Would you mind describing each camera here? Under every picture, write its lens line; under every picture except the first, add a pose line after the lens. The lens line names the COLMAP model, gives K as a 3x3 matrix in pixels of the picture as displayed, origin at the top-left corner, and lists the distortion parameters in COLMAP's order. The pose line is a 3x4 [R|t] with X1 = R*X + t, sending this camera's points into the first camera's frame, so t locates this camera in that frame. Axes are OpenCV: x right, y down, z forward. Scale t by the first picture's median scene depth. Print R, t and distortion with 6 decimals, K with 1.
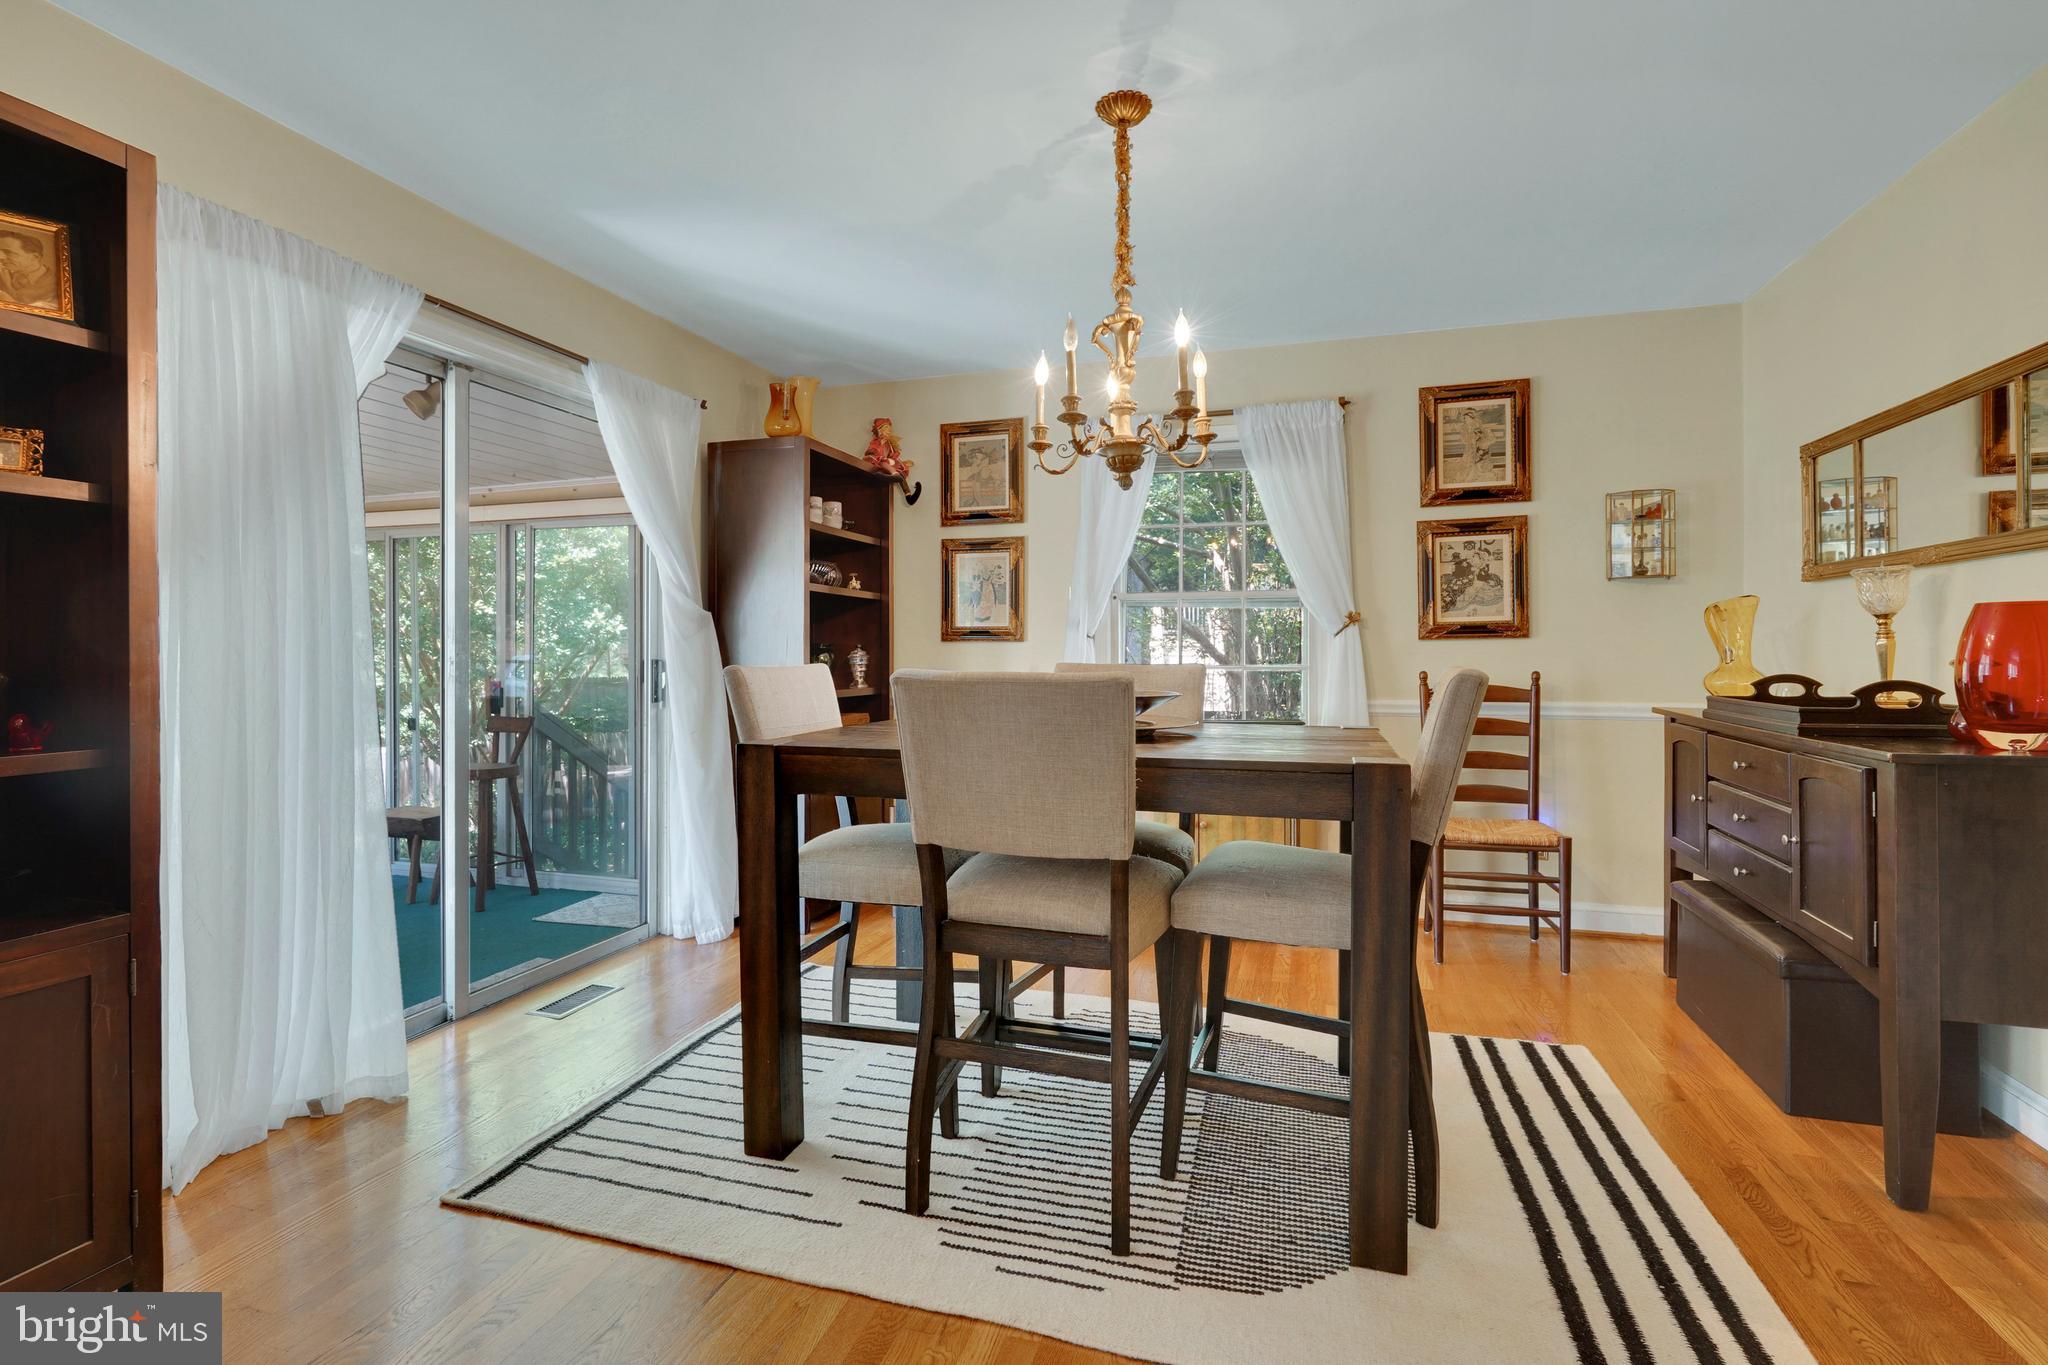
lens RADIAL K [[921.1, 0, 1029.9], [0, 921.1, 658.2], [0, 0, 1]] dist [0.000134, 0.000072]
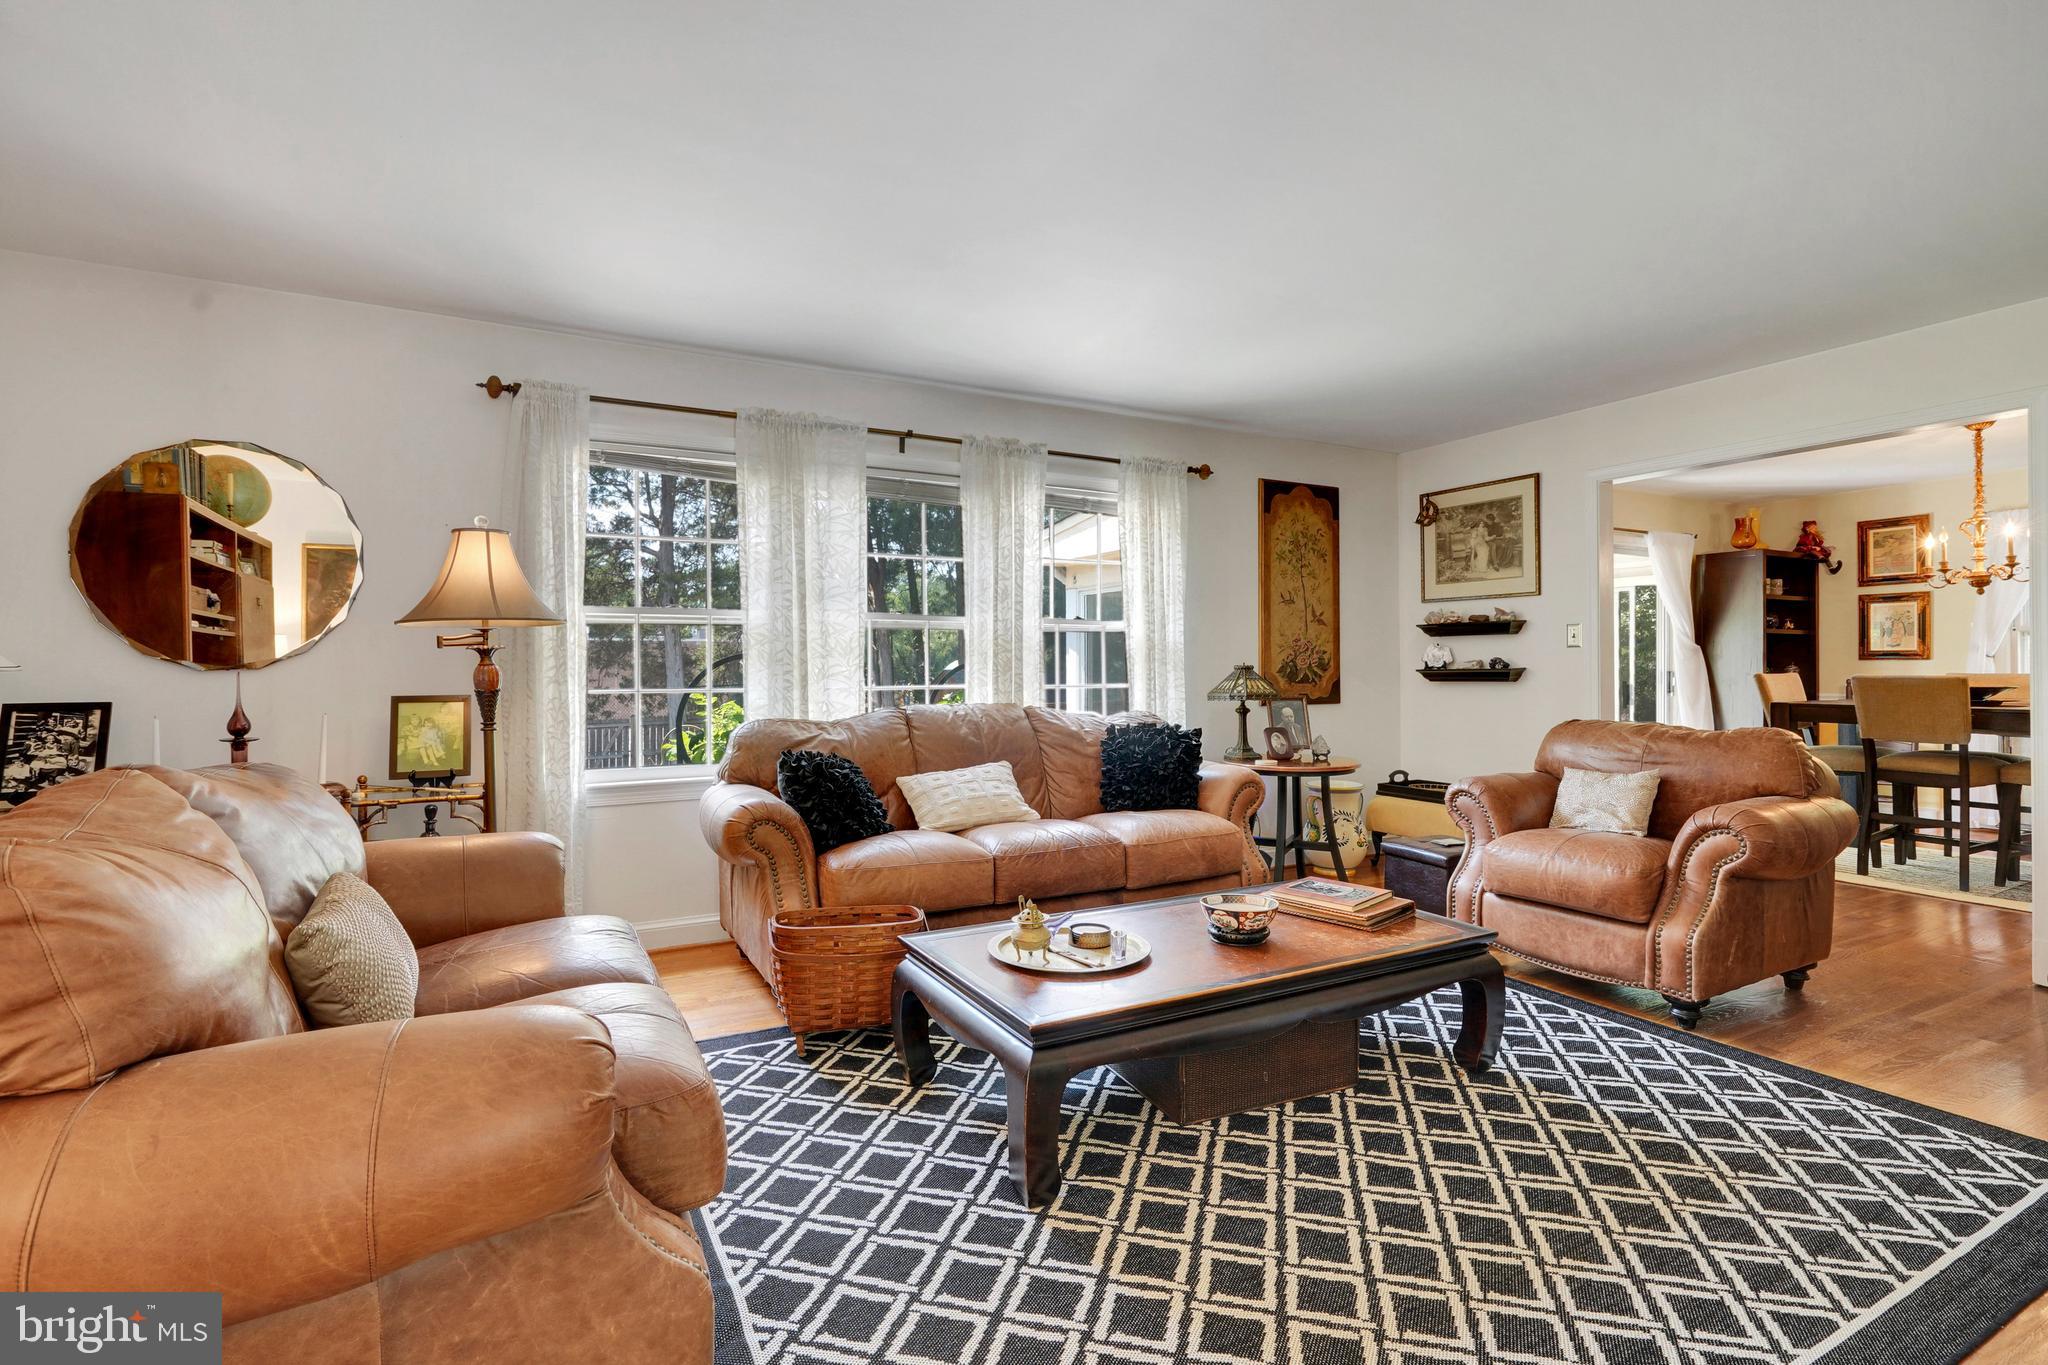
lens RADIAL K [[960.3, 0, 1027.2], [0, 960.3, 665.7], [0, 0, 1]] dist [-0.000260, 0.000243]
pose [[0.707928, -0.002290, -0.706281, 0.063614], [-0.001013, 0.999990, -0.004258, 0.000793], [0.706284, 0.003729, 0.707919, -1.301960]]
